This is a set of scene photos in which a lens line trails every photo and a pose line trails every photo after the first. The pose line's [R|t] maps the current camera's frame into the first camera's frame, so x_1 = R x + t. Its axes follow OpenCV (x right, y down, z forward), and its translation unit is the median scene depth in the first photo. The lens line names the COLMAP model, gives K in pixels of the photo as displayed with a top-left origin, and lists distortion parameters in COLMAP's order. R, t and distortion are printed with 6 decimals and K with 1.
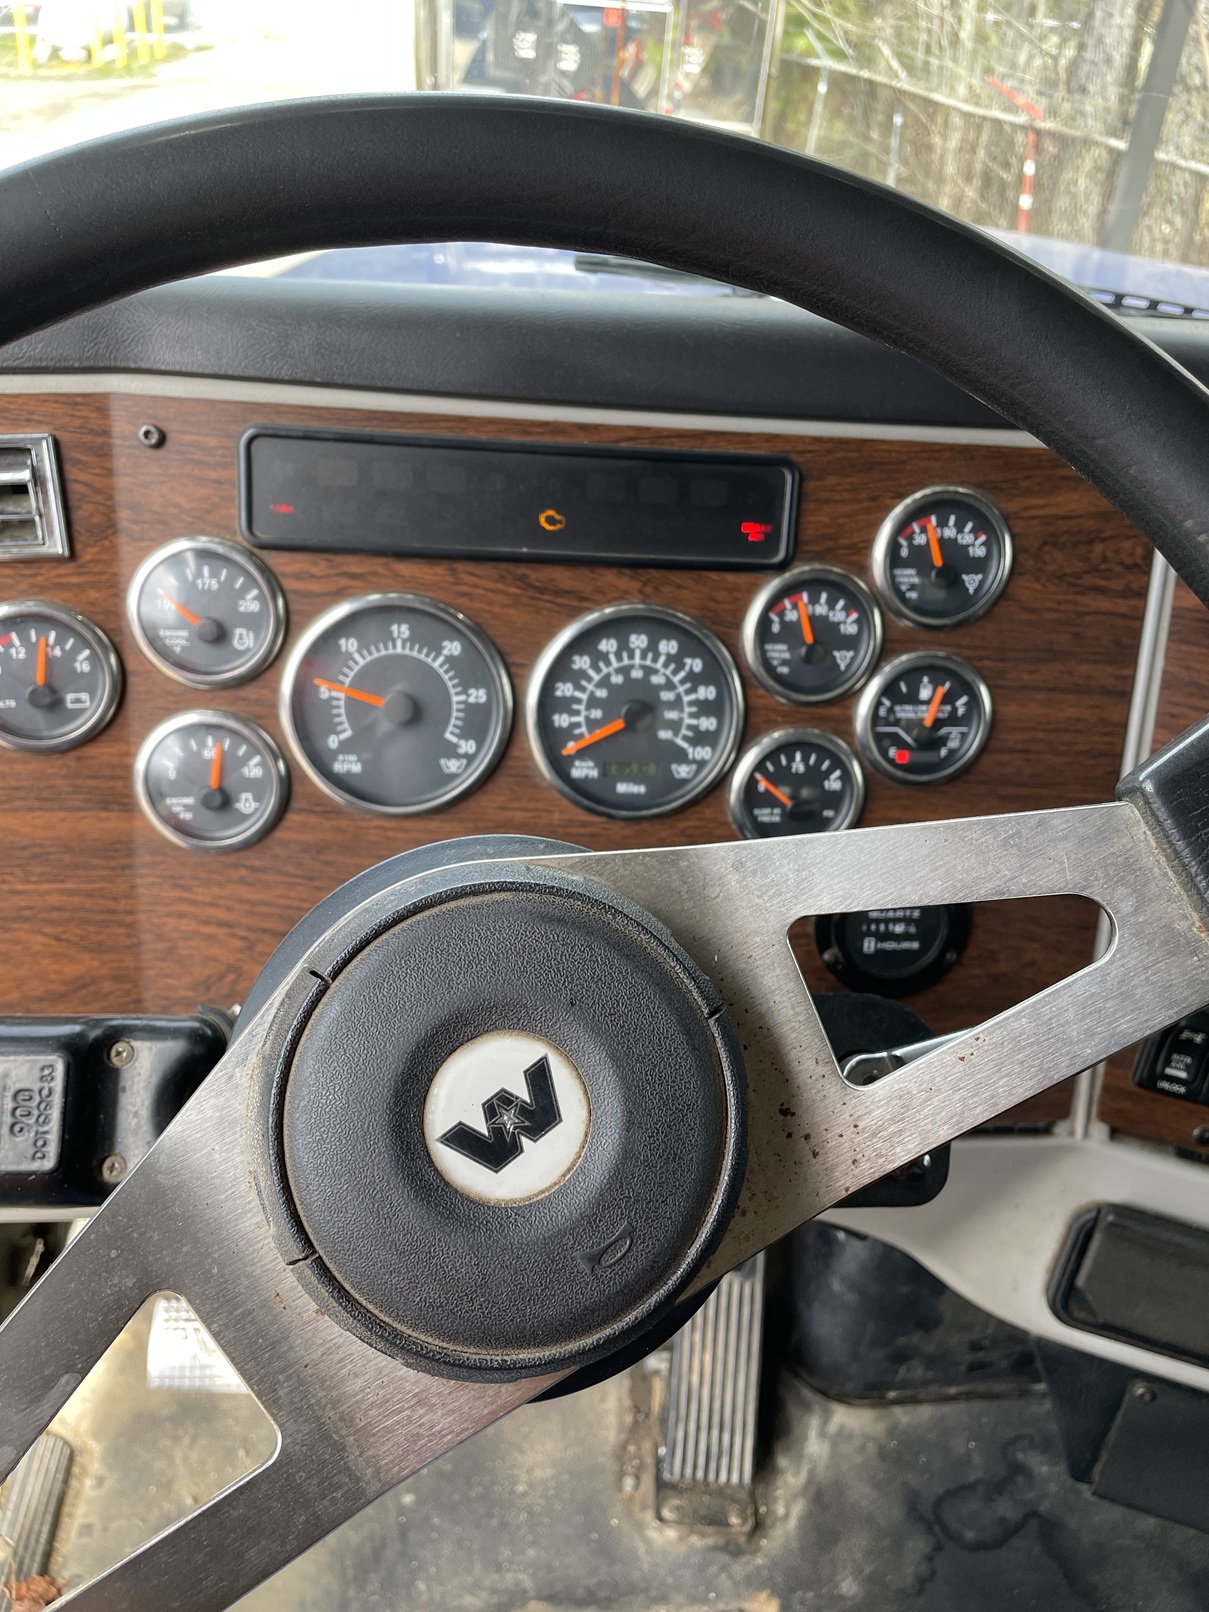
lens RADIAL K [[1211.7, 0, 608.5], [0, 1211.7, 816.3], [0, 0, 1]] dist [0.067765, -0.085006]
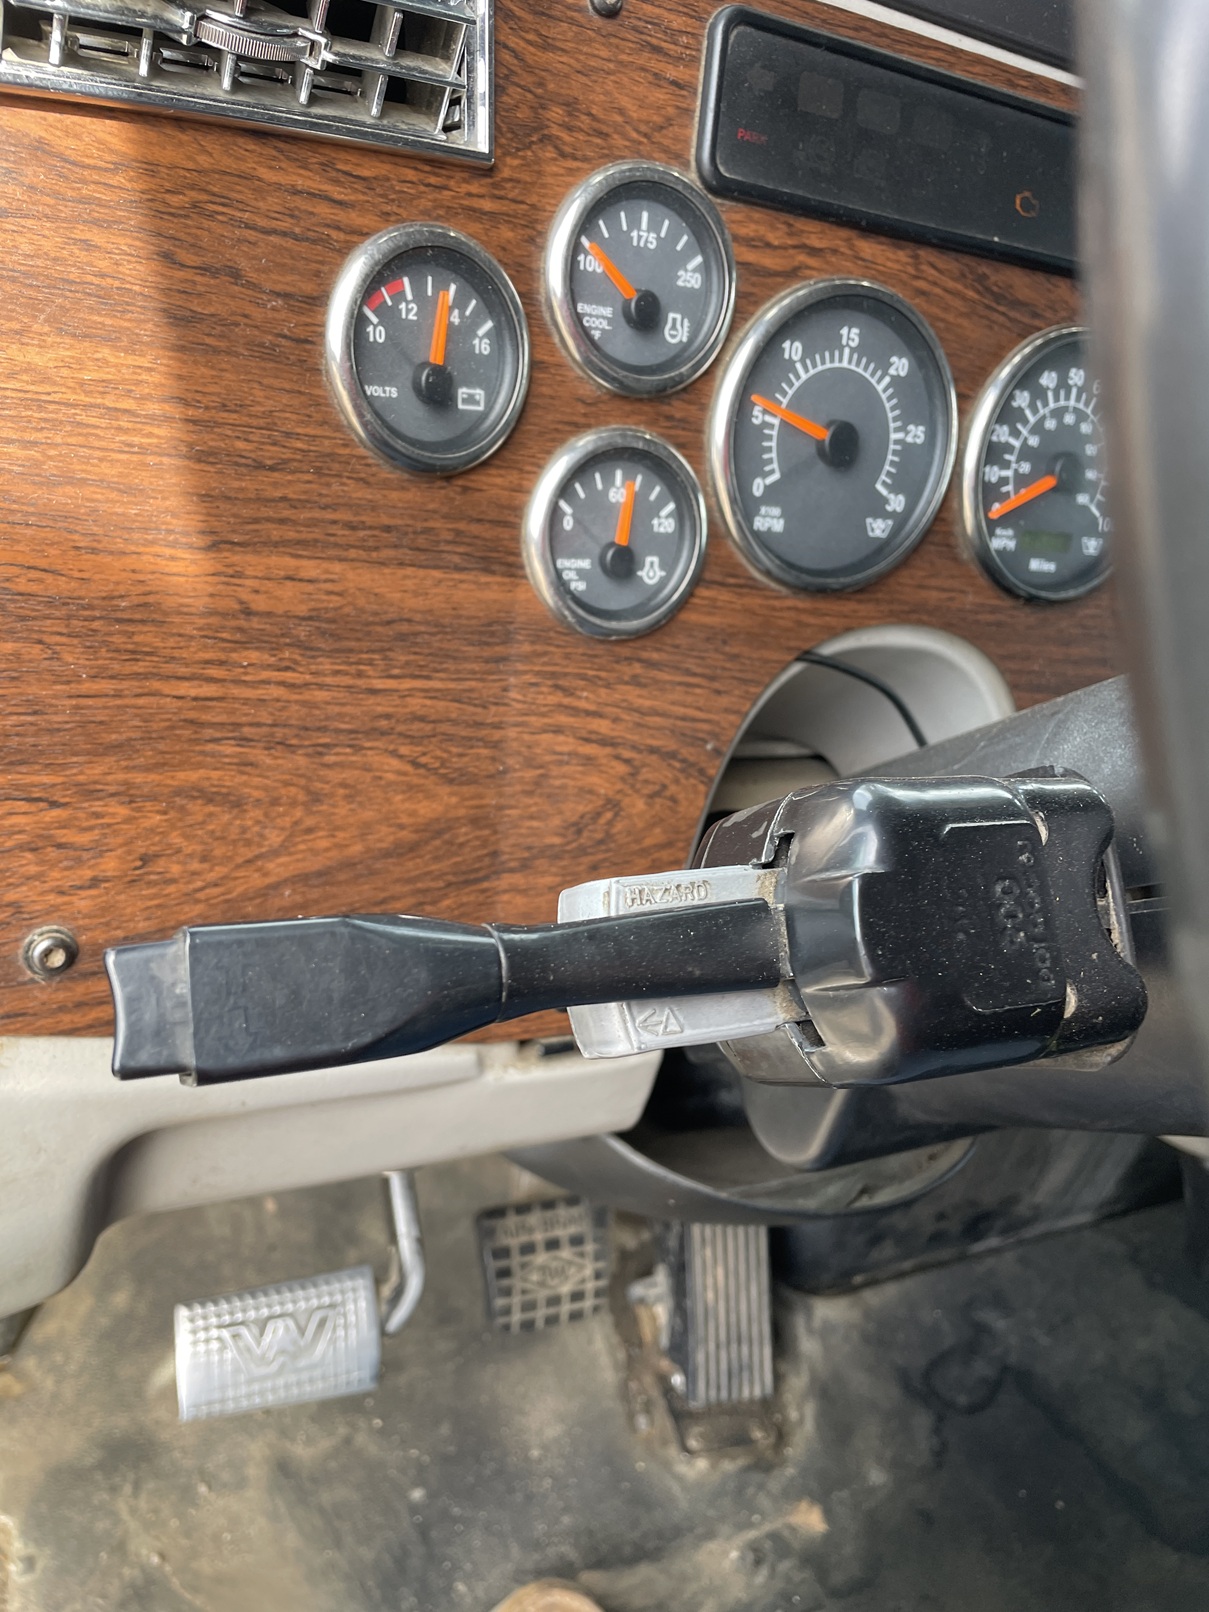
lens RADIAL K [[1211.7, 0, 595.6], [0, 1211.7, 819.2], [0, 0, 1]] dist [0.067765, -0.085006]
pose [[0.943558, -0.053284, 0.326893, -0.562521], [0.040796, 0.998156, 0.044945, 0.101861], [-0.328685, -0.029072, 0.943992, 0.314294]]
